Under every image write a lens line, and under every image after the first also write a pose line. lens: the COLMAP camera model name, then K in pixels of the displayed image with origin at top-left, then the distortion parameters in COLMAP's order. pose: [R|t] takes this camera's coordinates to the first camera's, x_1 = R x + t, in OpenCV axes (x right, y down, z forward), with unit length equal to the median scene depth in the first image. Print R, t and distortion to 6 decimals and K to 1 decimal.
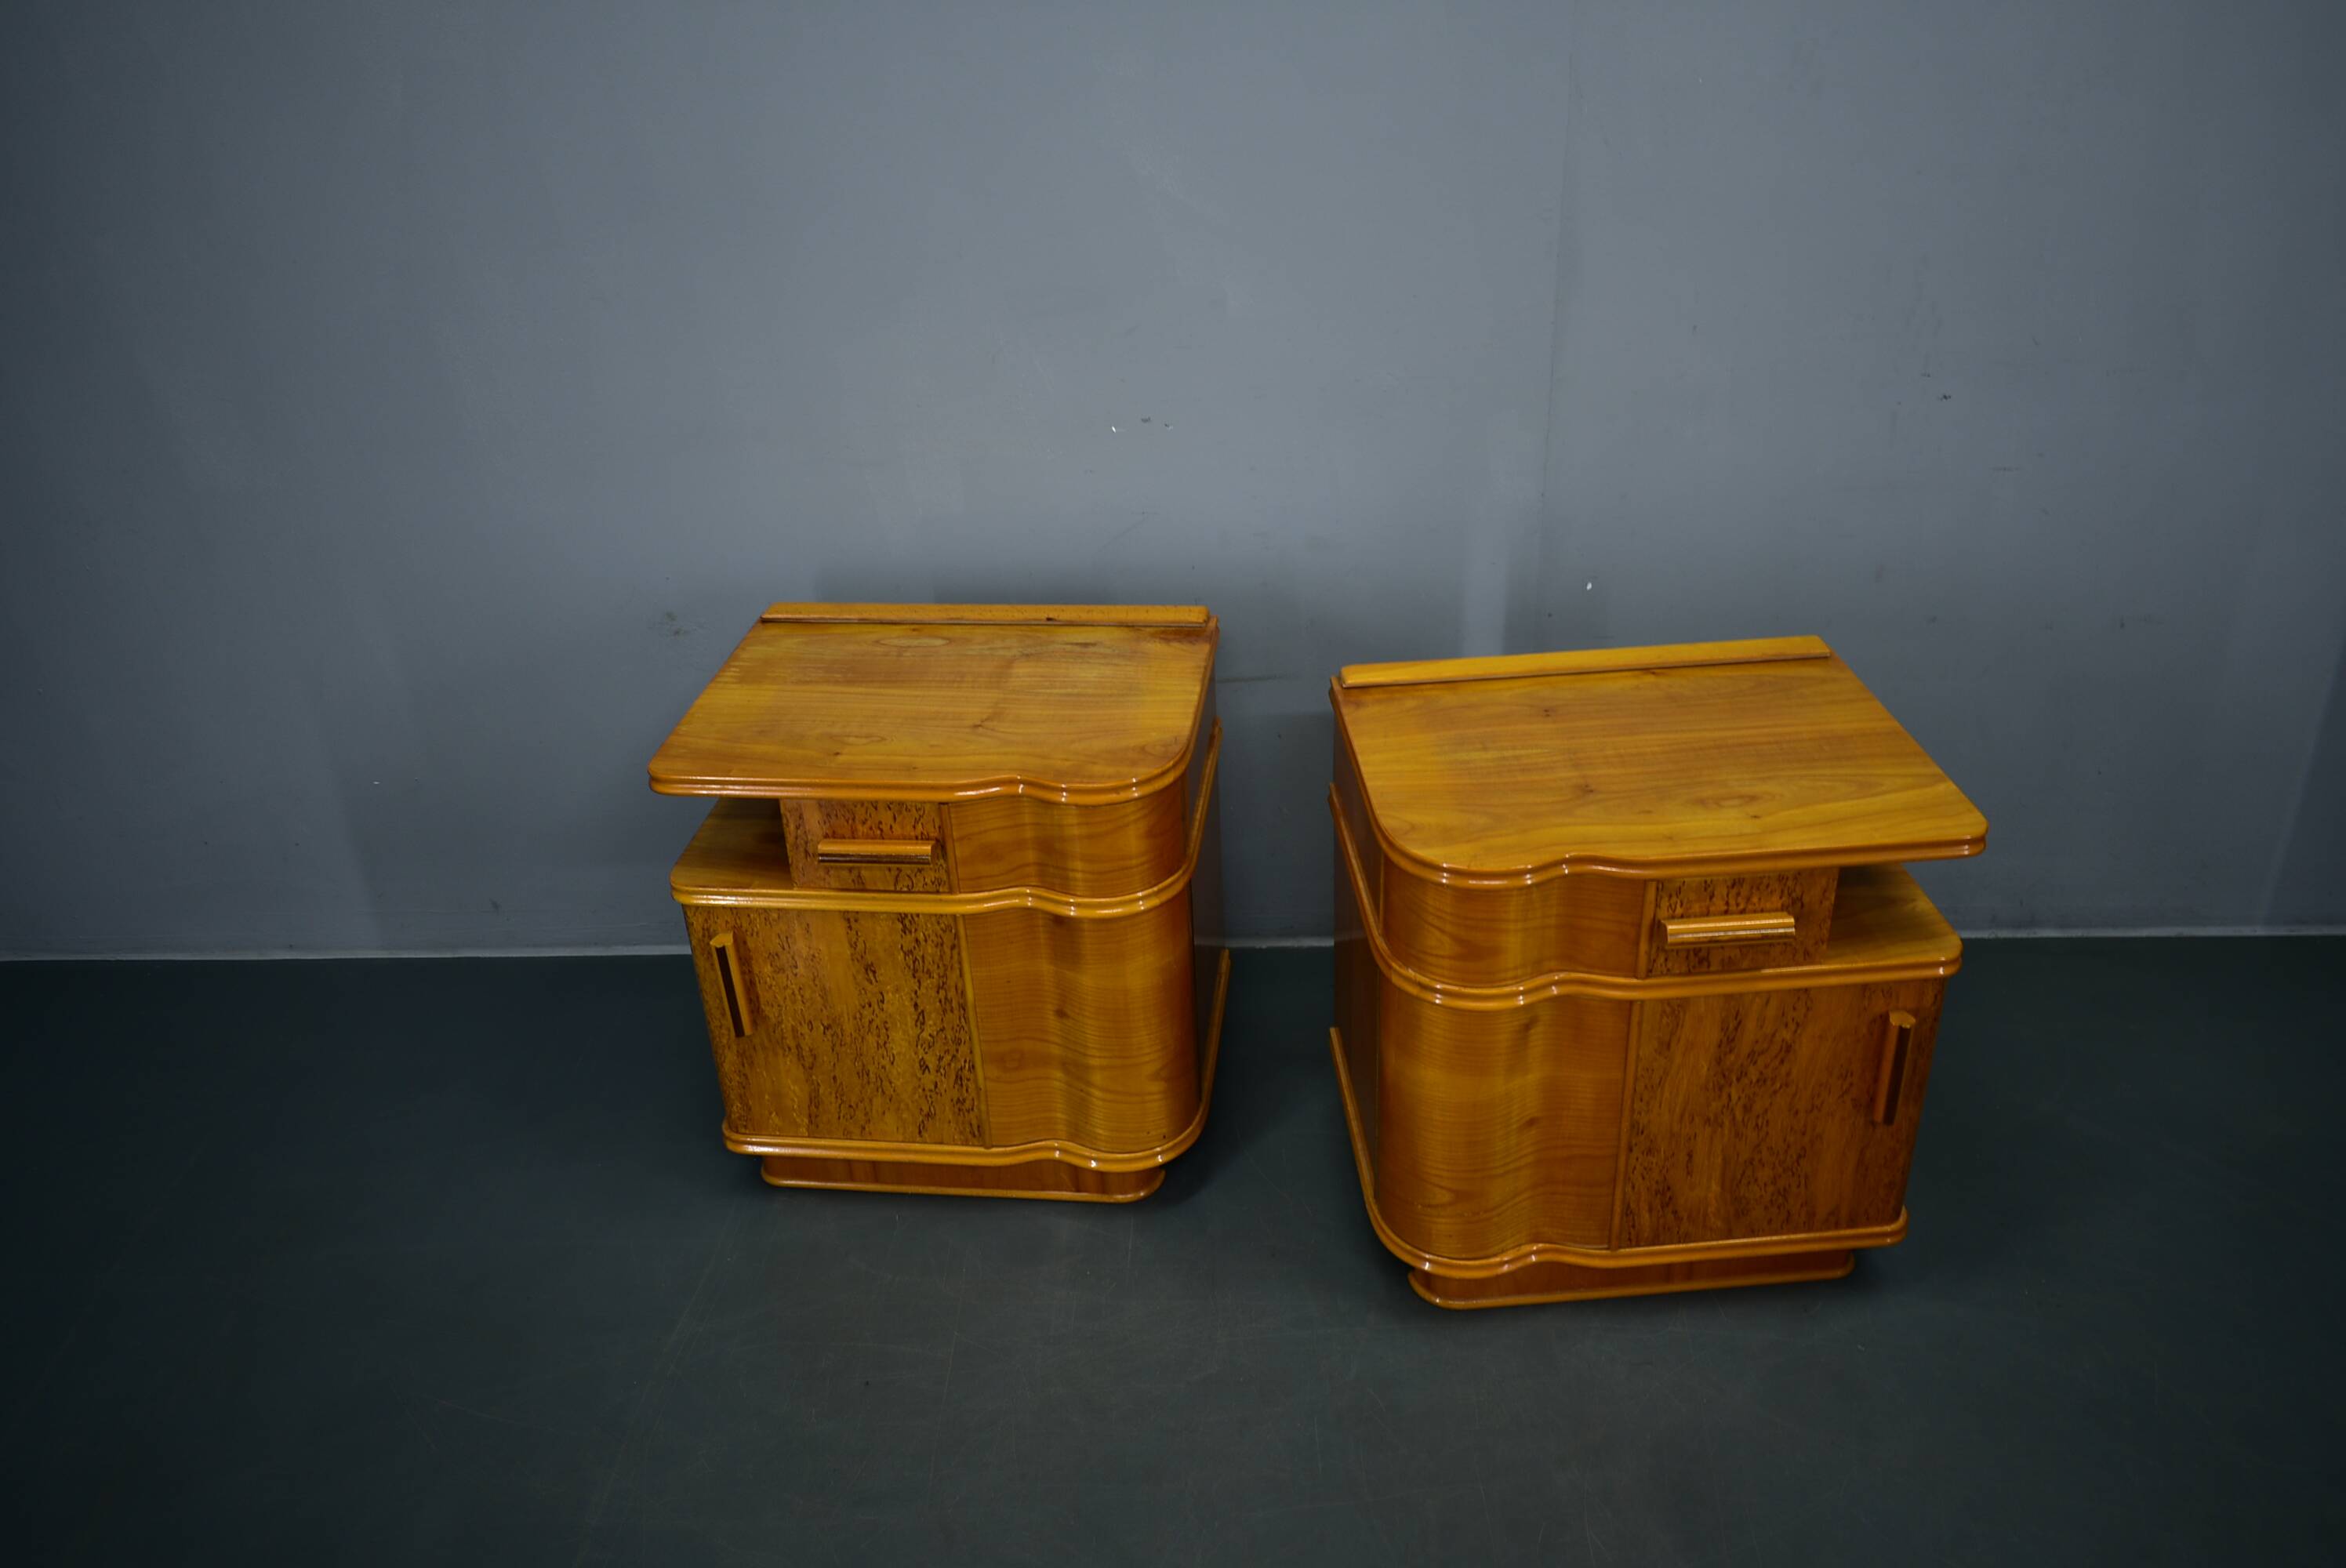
lens RADIAL K [[1804.3, 0, 1182.8], [0, 1804.3, 775.9], [0, 0, 1]] dist [-0.016582, 0.013513]
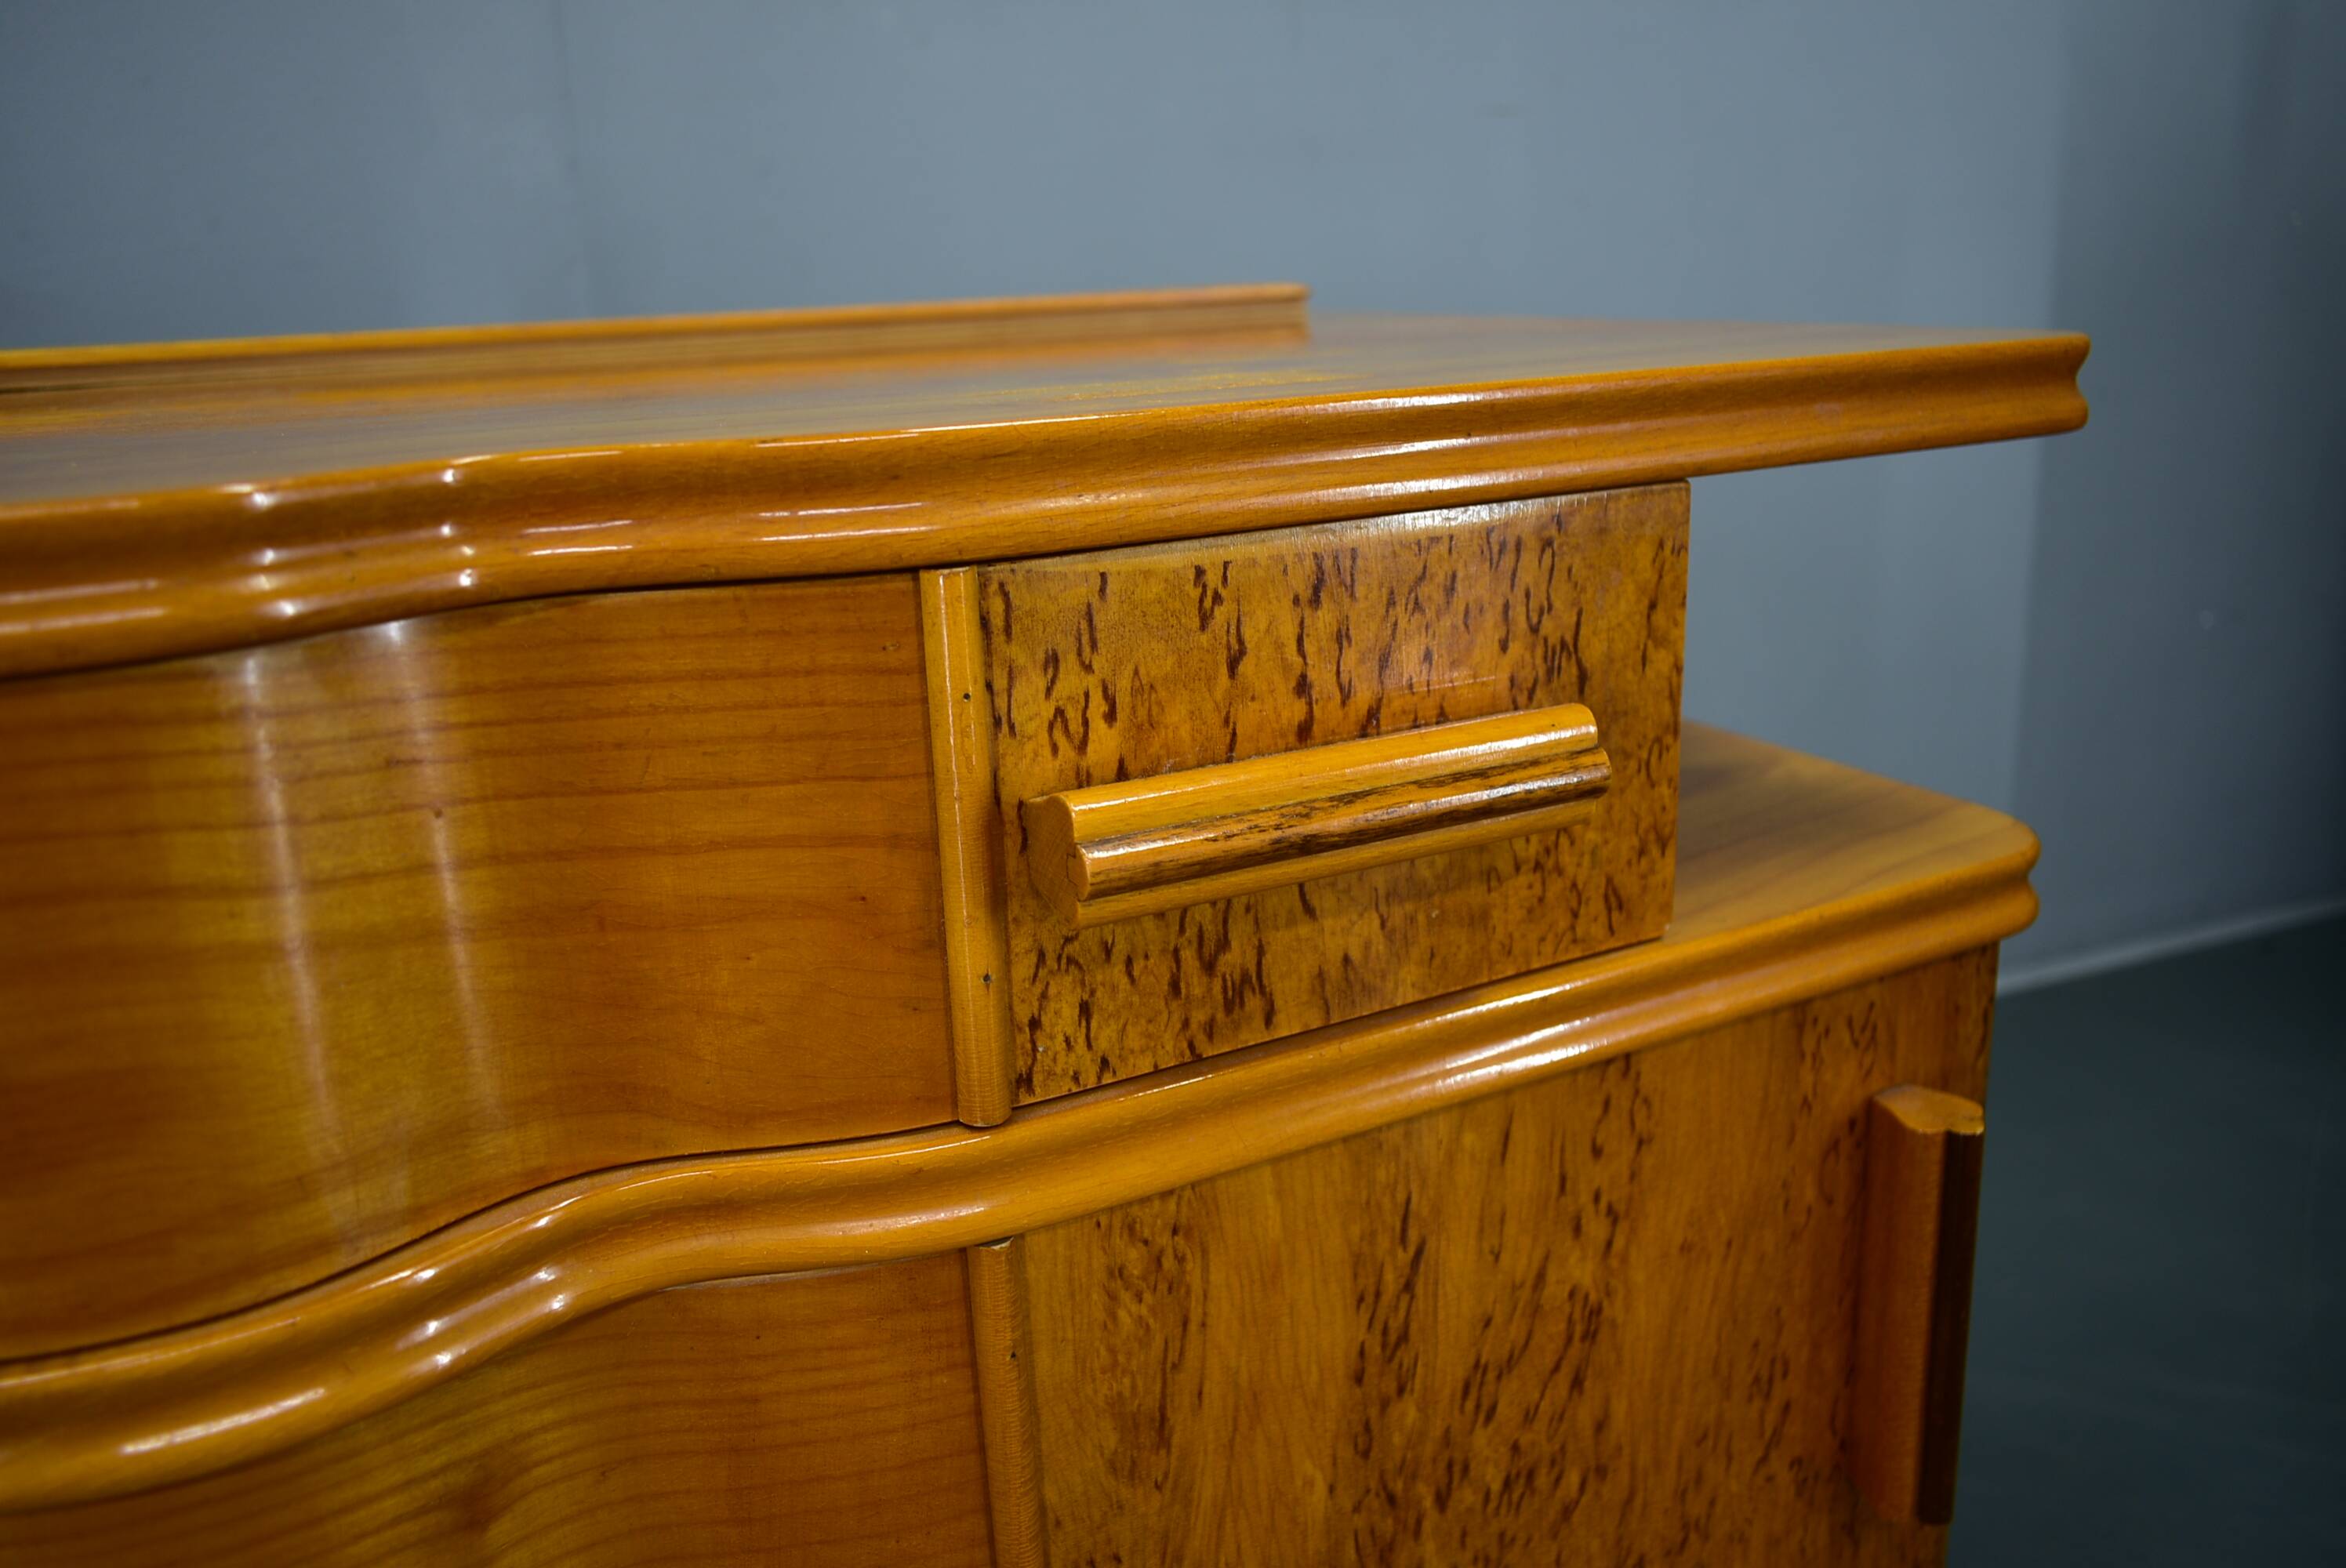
lens RADIAL K [[1795.3, 0, 1175.8], [0, 1795.3, 781.9], [0, 0, 1]] dist [-0.016816, 0.015814]
pose [[0.915838, -0.113569, 0.385154, 0.181372], [0.199599, 0.961035, -0.191239, 0.107583], [-0.348427, 0.252020, 0.902820, 0.725528]]
